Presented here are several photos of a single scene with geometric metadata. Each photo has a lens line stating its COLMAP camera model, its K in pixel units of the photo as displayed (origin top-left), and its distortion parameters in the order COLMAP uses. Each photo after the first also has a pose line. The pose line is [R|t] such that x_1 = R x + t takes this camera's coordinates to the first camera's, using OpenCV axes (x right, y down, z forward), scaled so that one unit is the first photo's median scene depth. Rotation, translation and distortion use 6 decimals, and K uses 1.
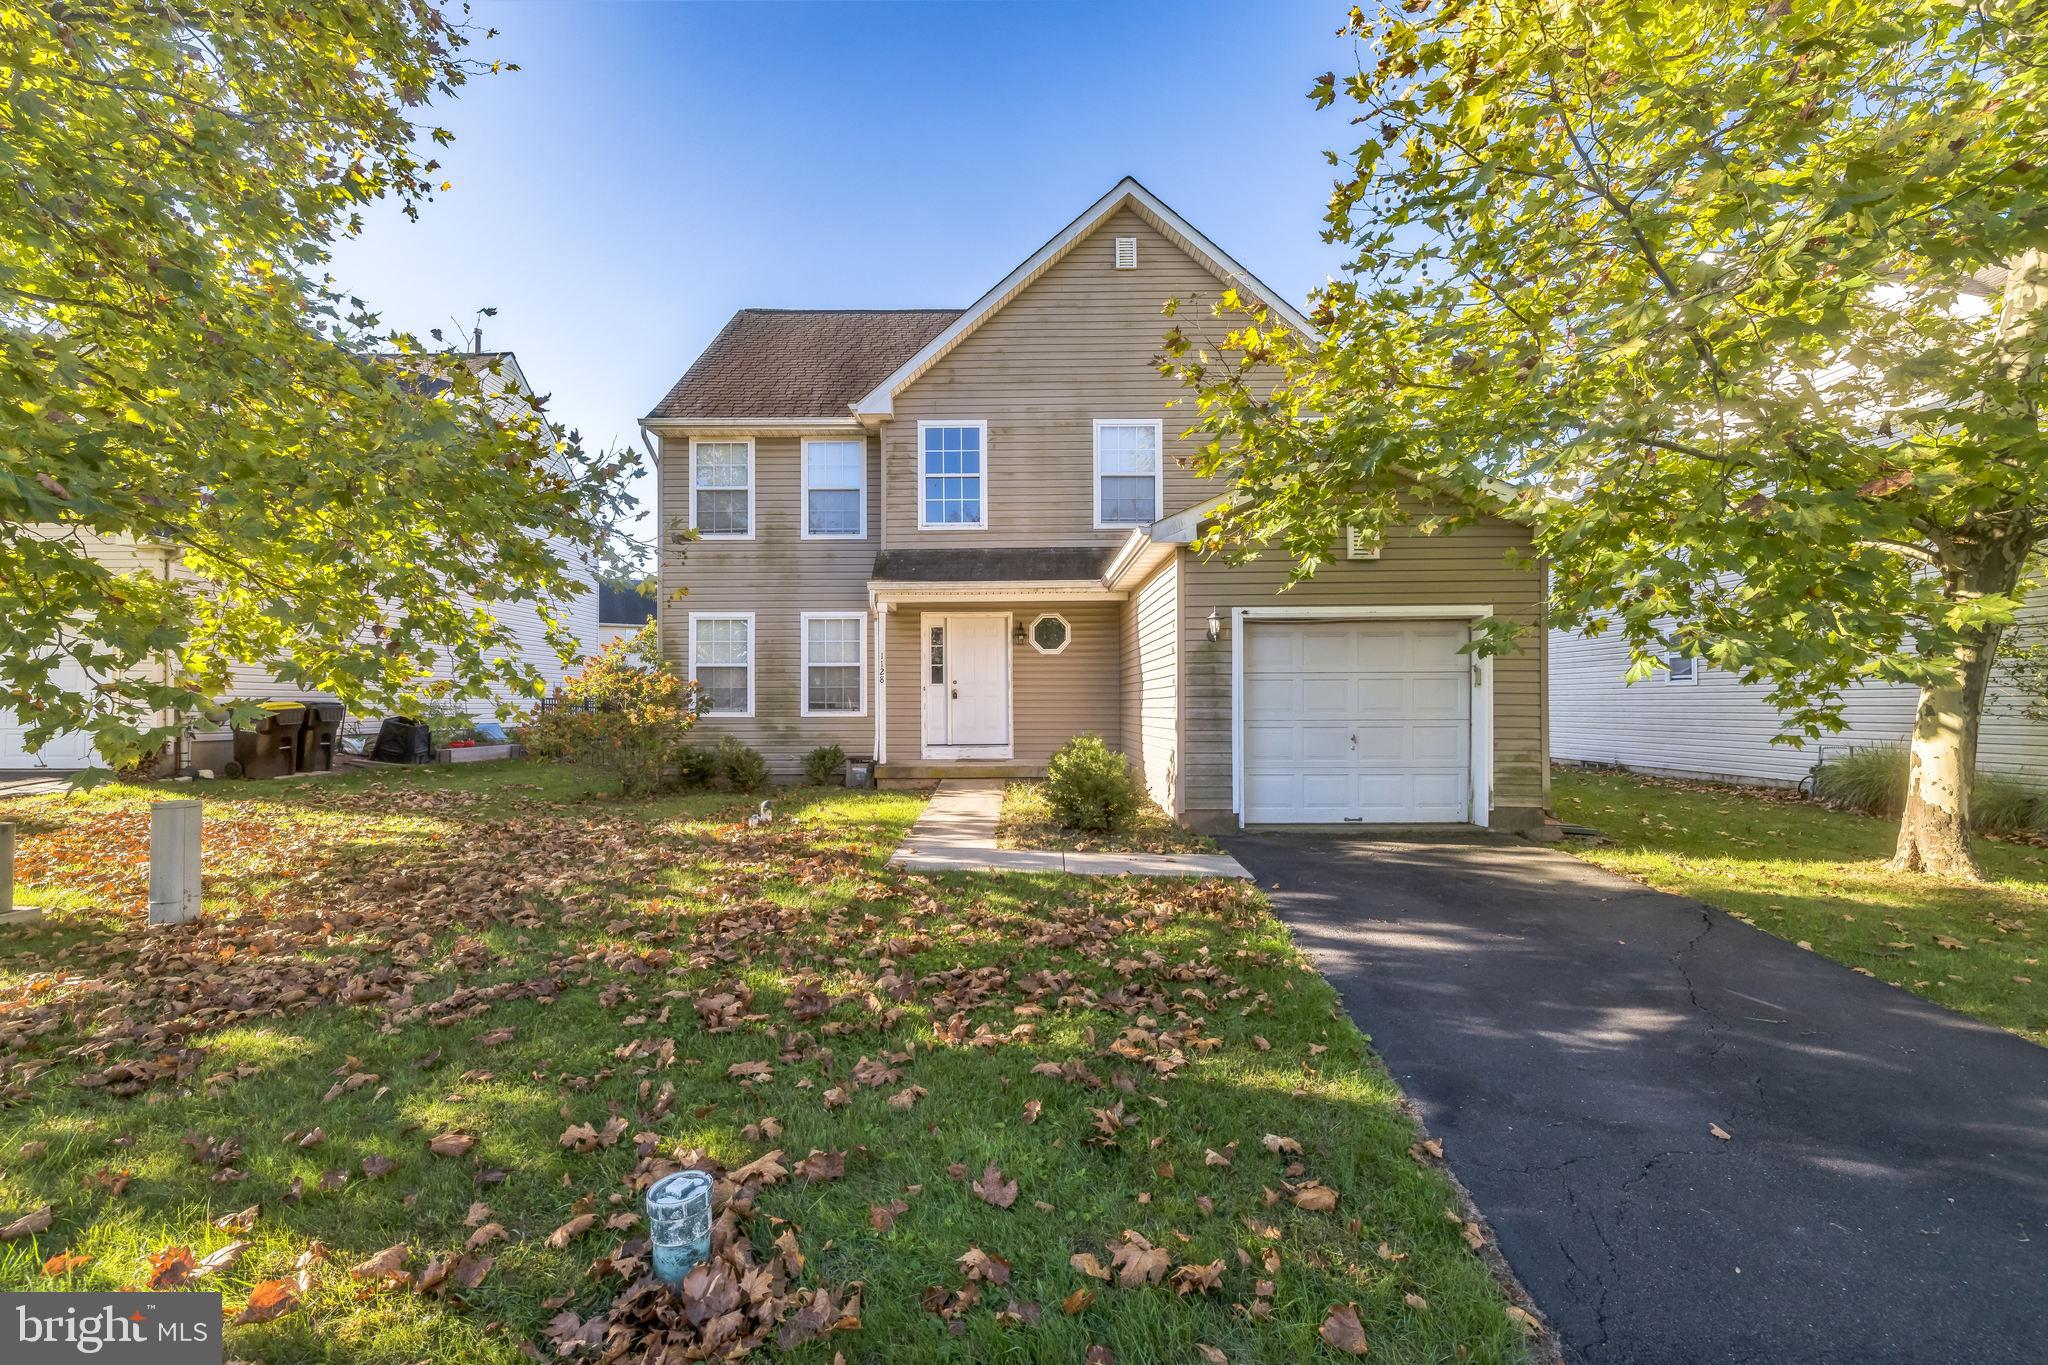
lens RADIAL K [[873.8, 0, 1030.5], [0, 873.8, 689.1], [0, 0, 1]] dist [0.001763, -0.001140]
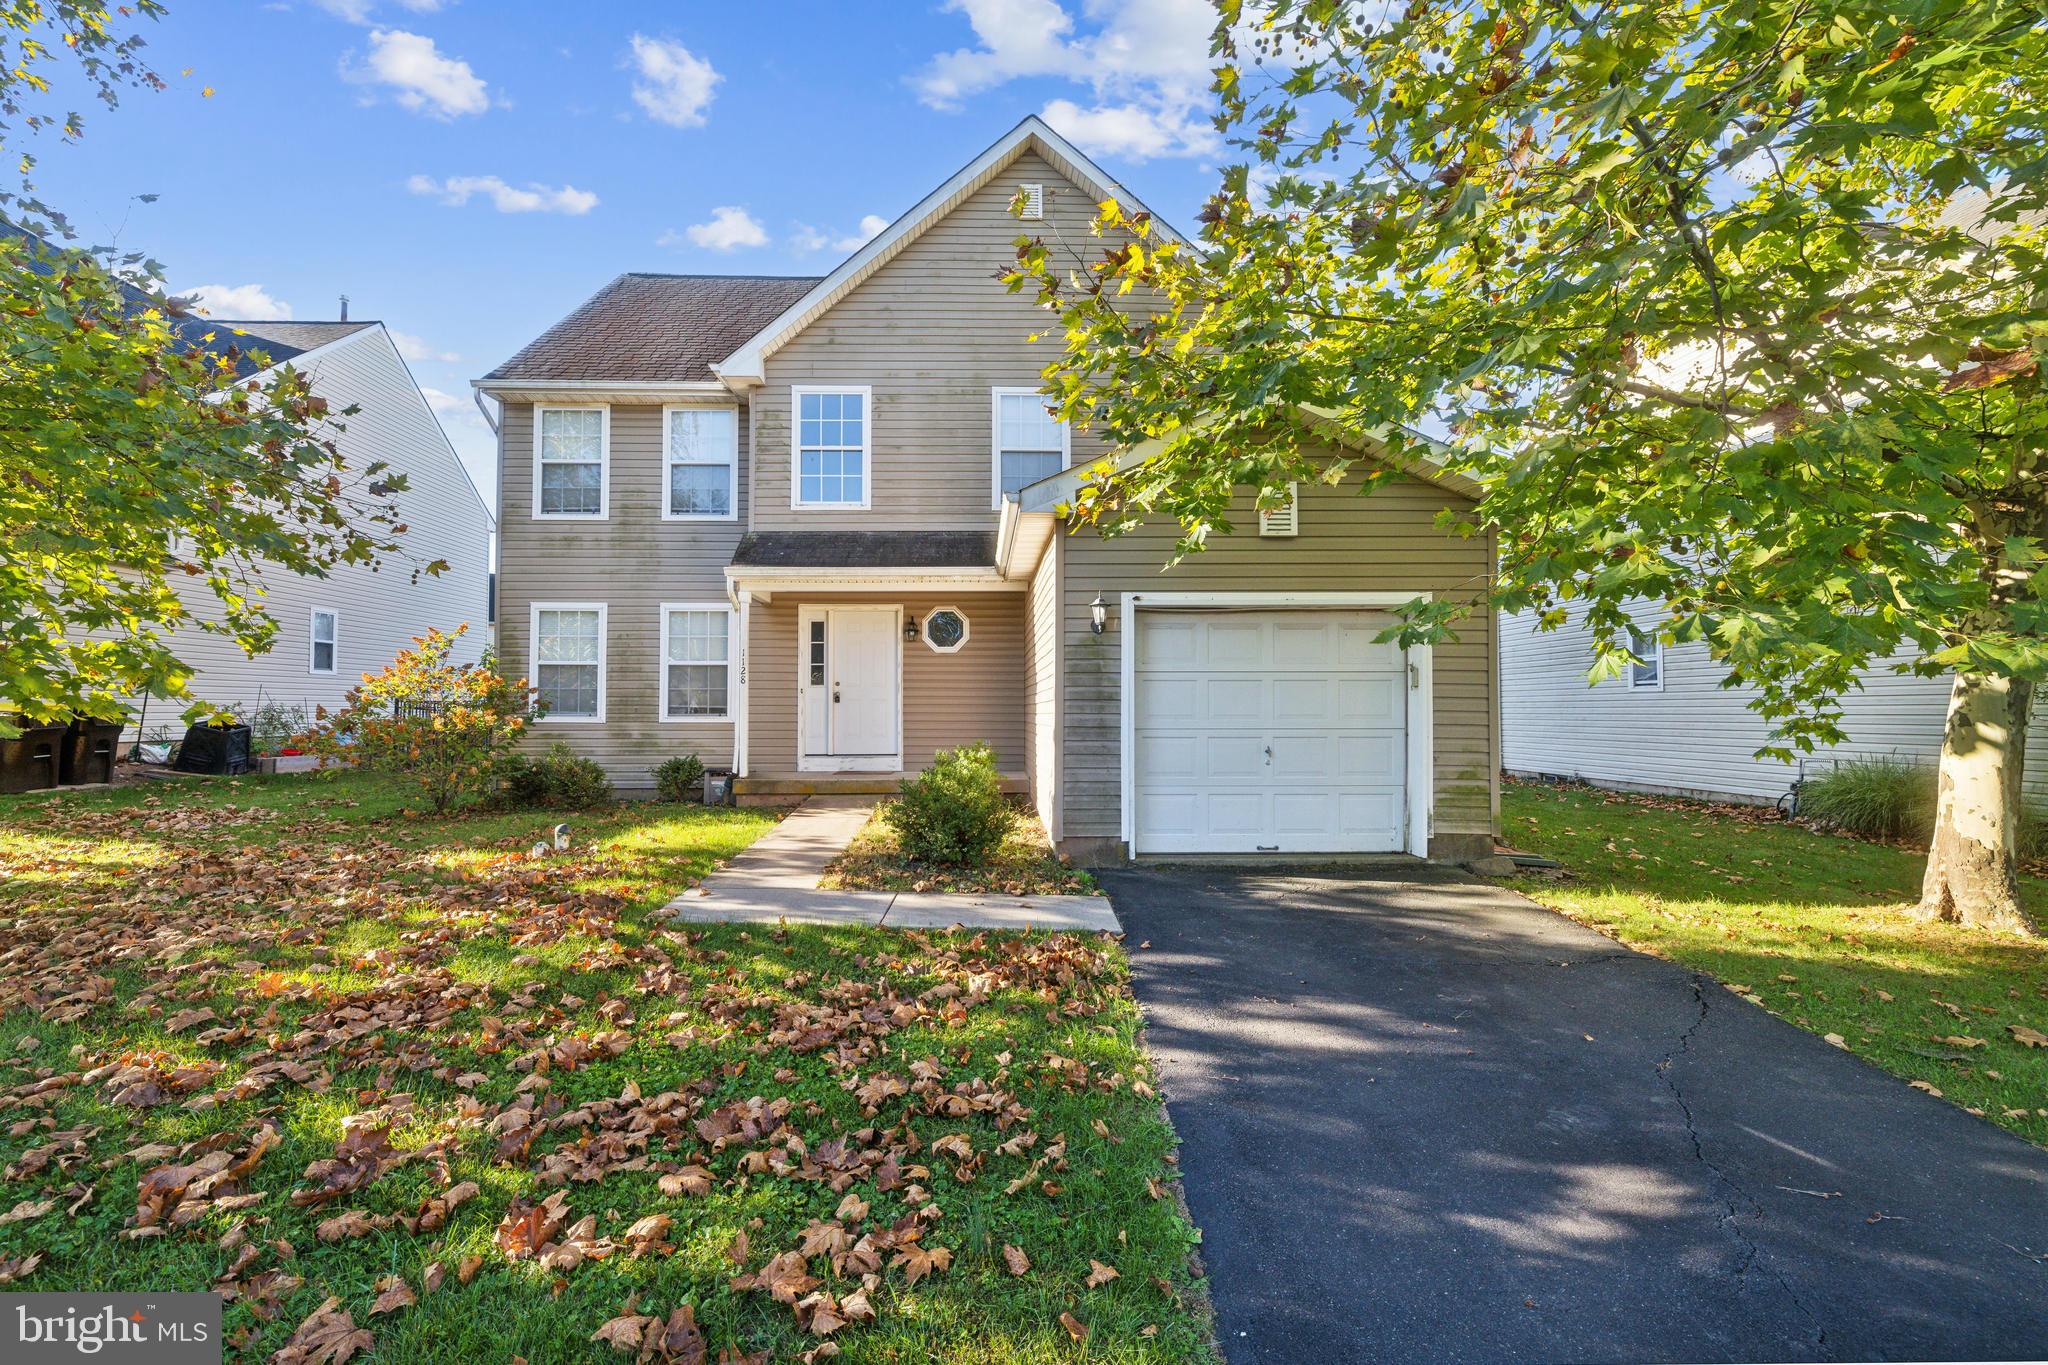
lens RADIAL K [[873.8, 0, 1018.7], [0, 873.8, 683.3], [0, 0, 1]] dist [0.001763, -0.001140]
pose [[0.999685, 0.004858, 0.024639, 0.135617], [-0.004504, 0.999886, -0.014416, 0.006147], [-0.024706, 0.014300, 0.999592, 0.208522]]
